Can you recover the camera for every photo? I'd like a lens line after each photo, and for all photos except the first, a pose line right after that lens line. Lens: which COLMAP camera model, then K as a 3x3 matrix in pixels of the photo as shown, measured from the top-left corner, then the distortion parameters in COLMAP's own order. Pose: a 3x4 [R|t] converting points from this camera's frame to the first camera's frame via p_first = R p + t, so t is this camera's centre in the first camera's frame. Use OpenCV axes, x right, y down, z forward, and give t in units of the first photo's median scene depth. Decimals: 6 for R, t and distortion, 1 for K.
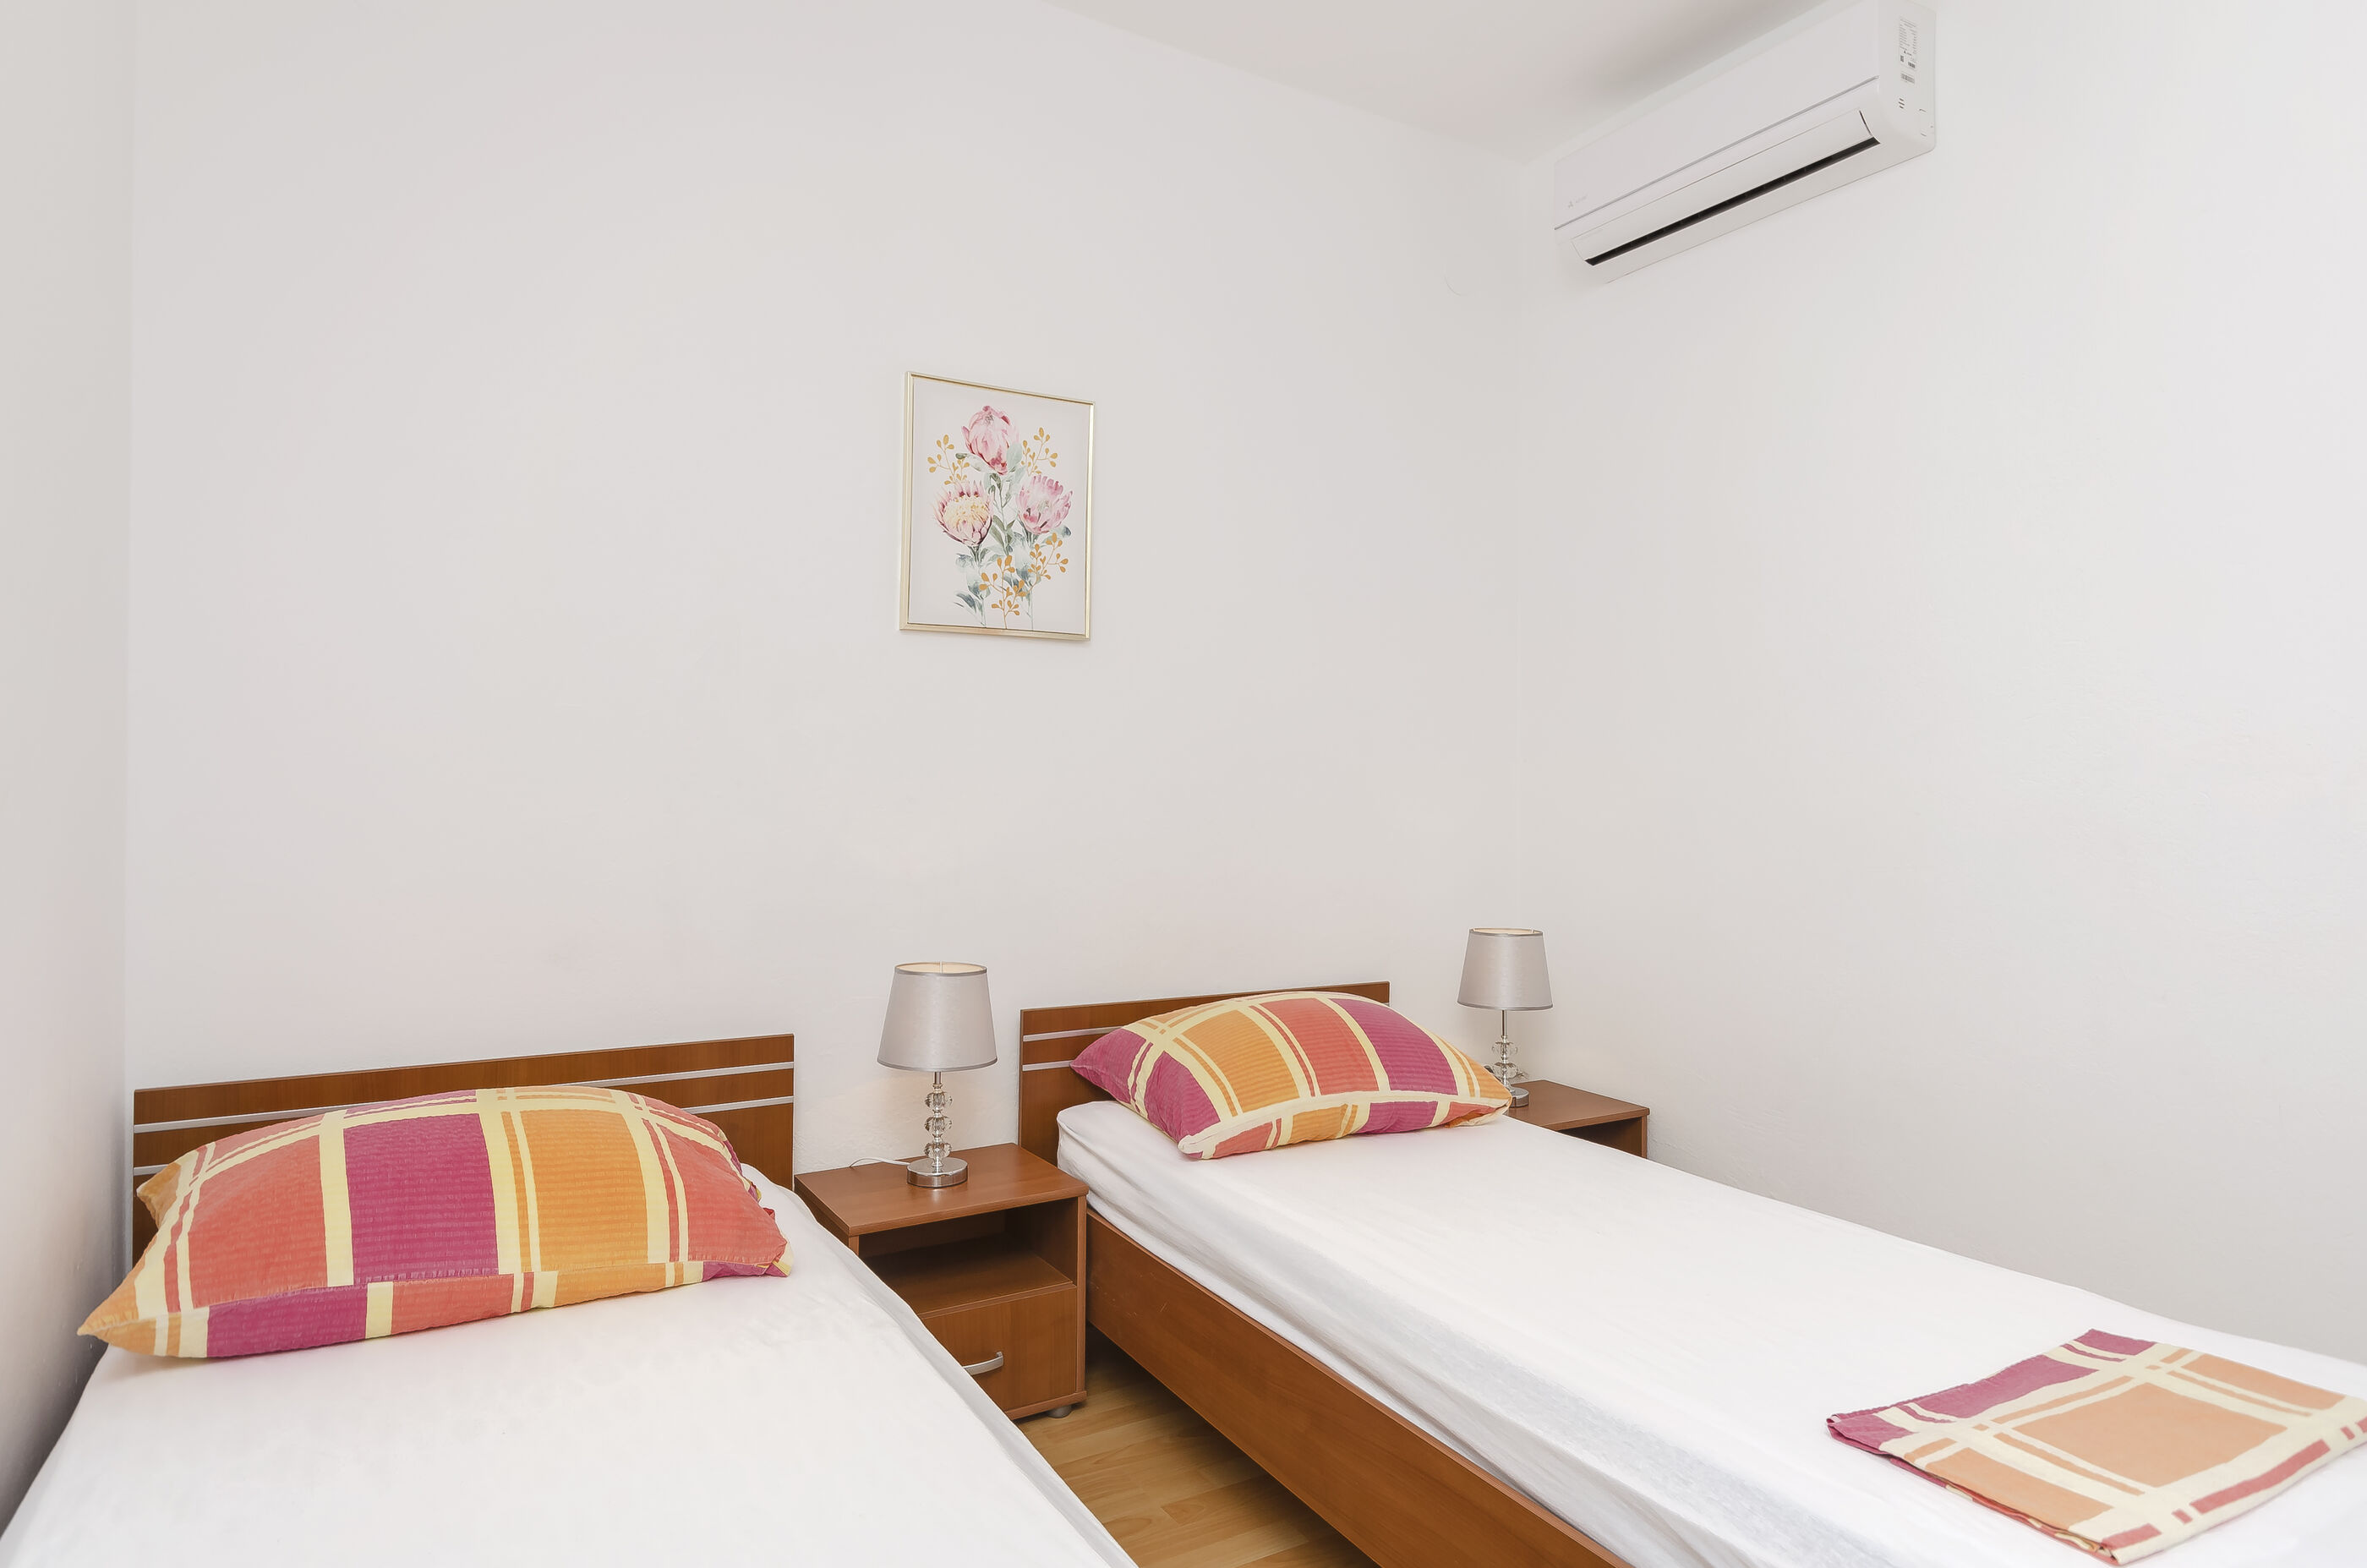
lens RADIAL K [[1345.6, 0, 1181.8], [0, 1345.6, 795.3], [0, 0, 1]] dist [0.002119, 0.003481]
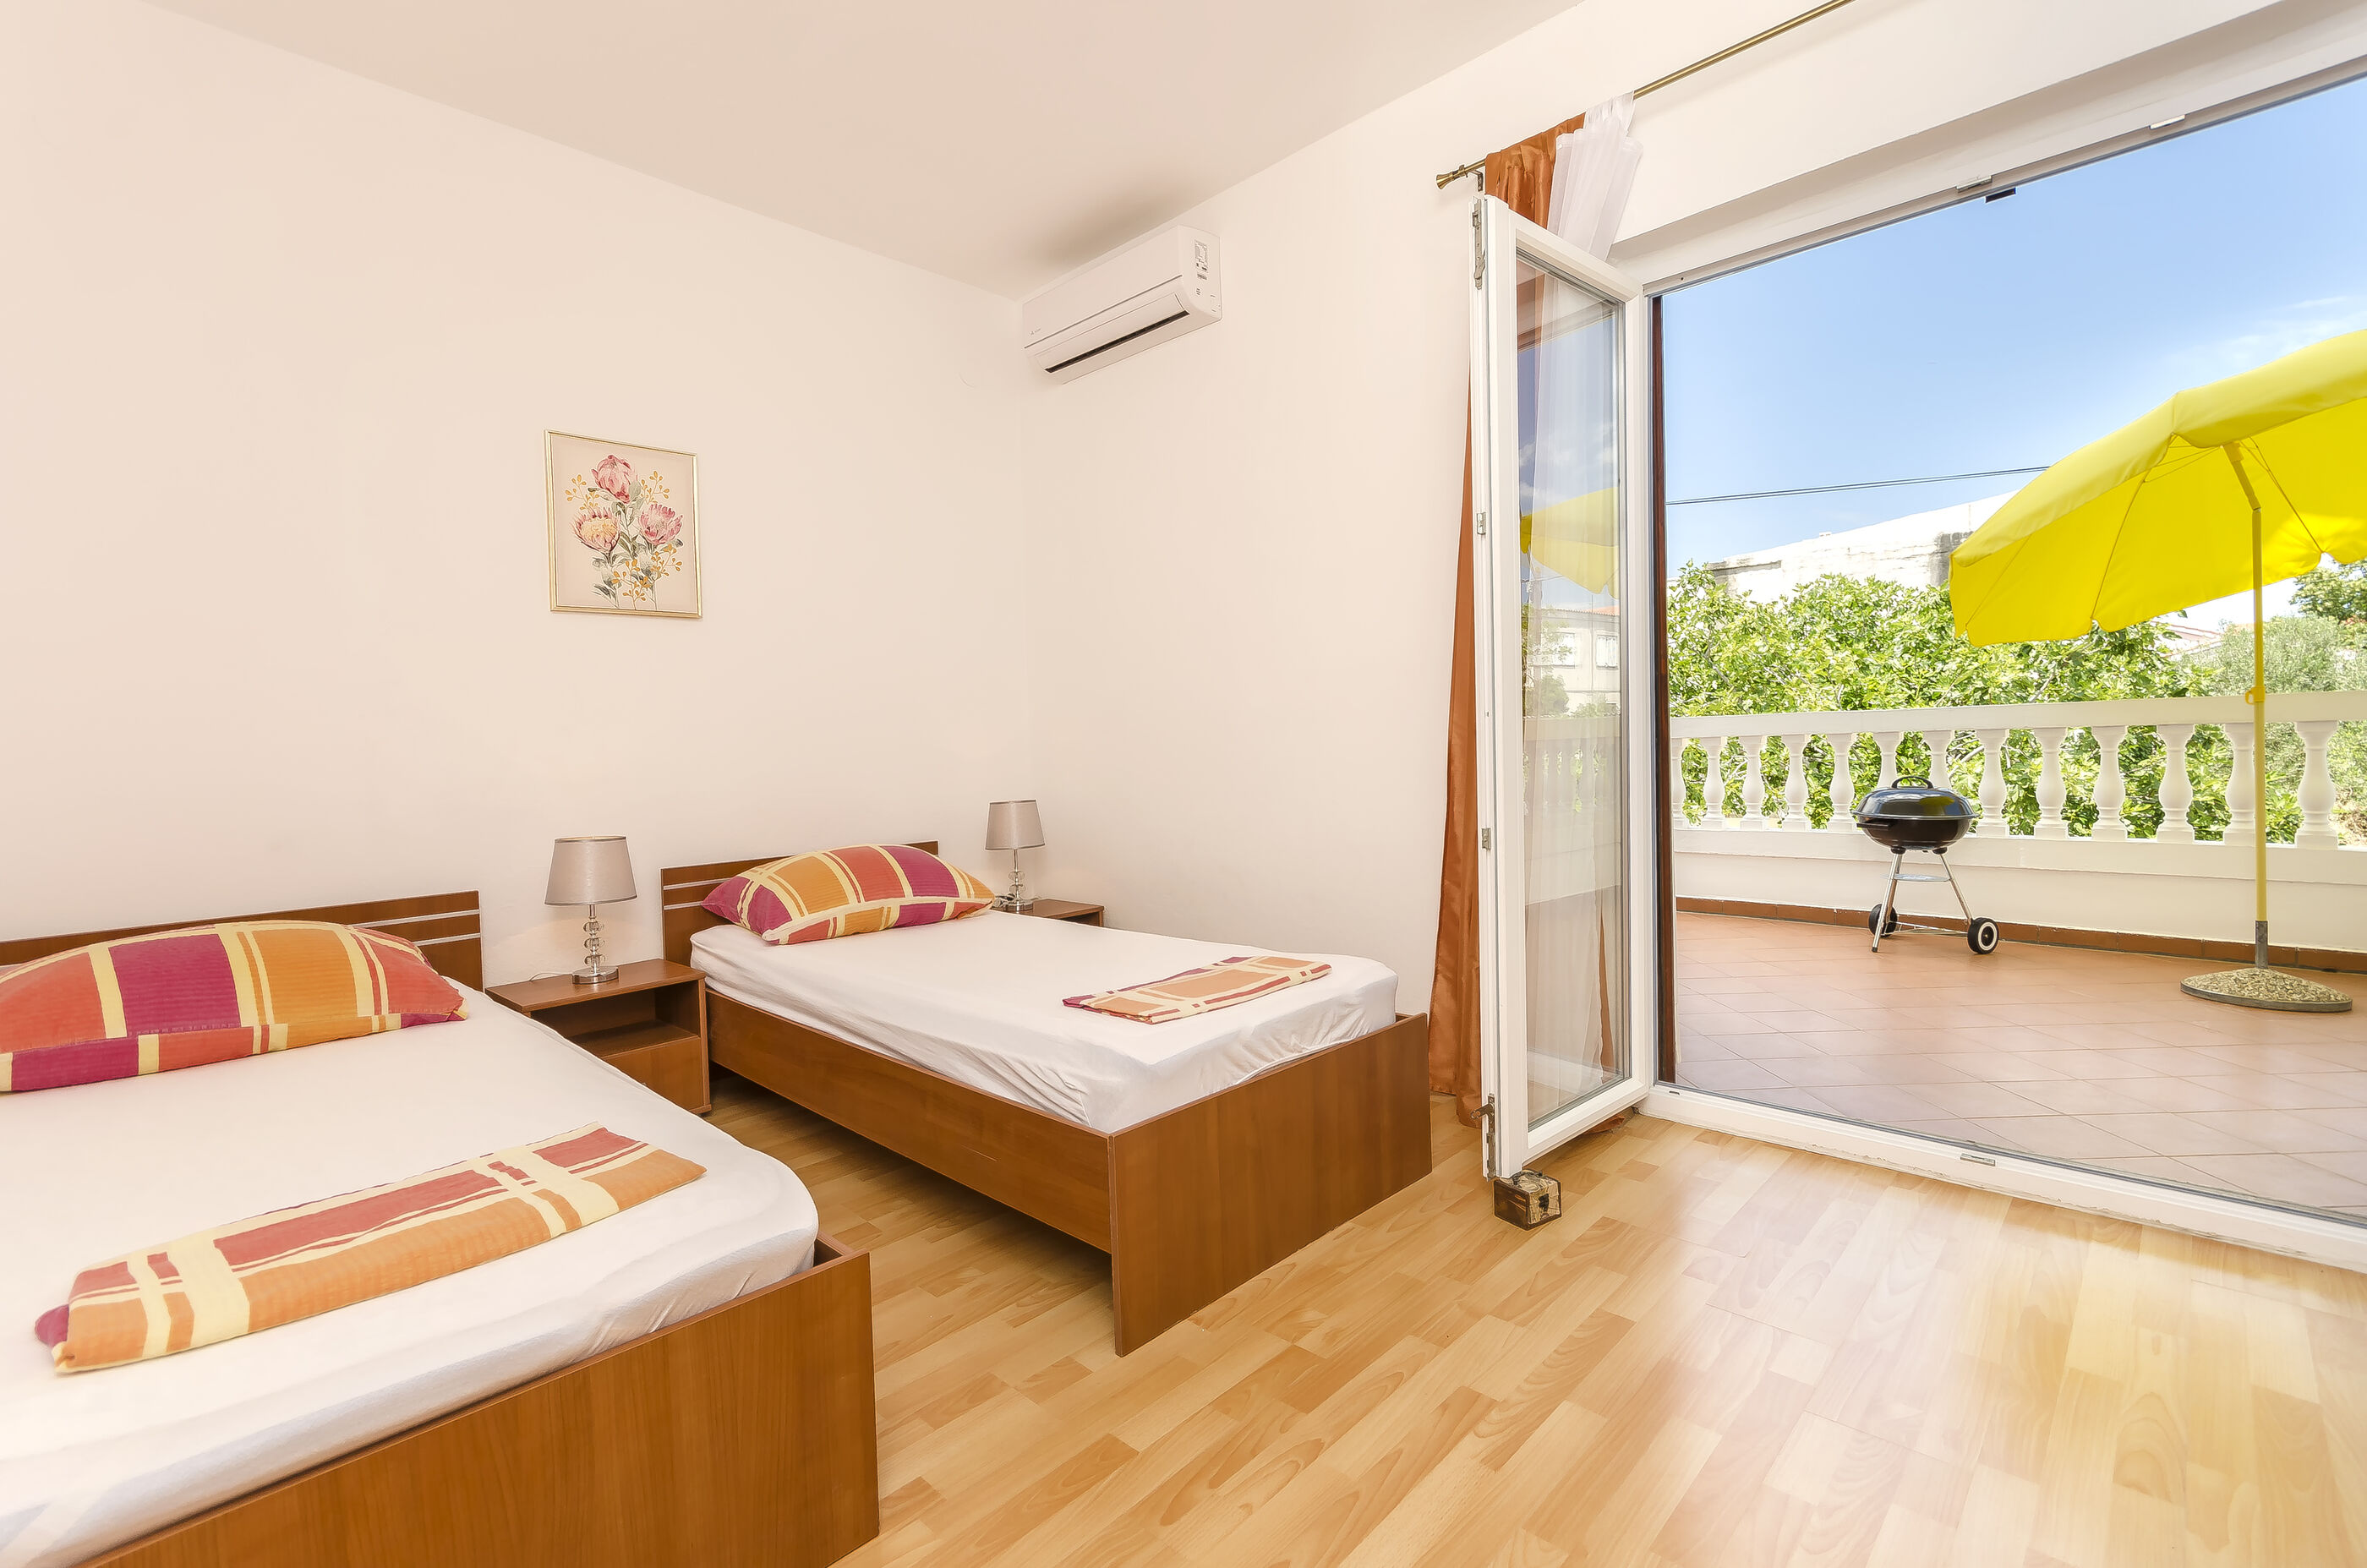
lens RADIAL K [[1043.2, 0, 1182.3], [0, 1043.2, 765.6], [0, 0, 1]] dist [0.005102, -0.001900]
pose [[0.961189, -0.052841, 0.270783, 0.135924], [0.048782, 0.998574, 0.021705, 0.053858], [-0.271544, -0.007654, 0.962396, -0.274051]]
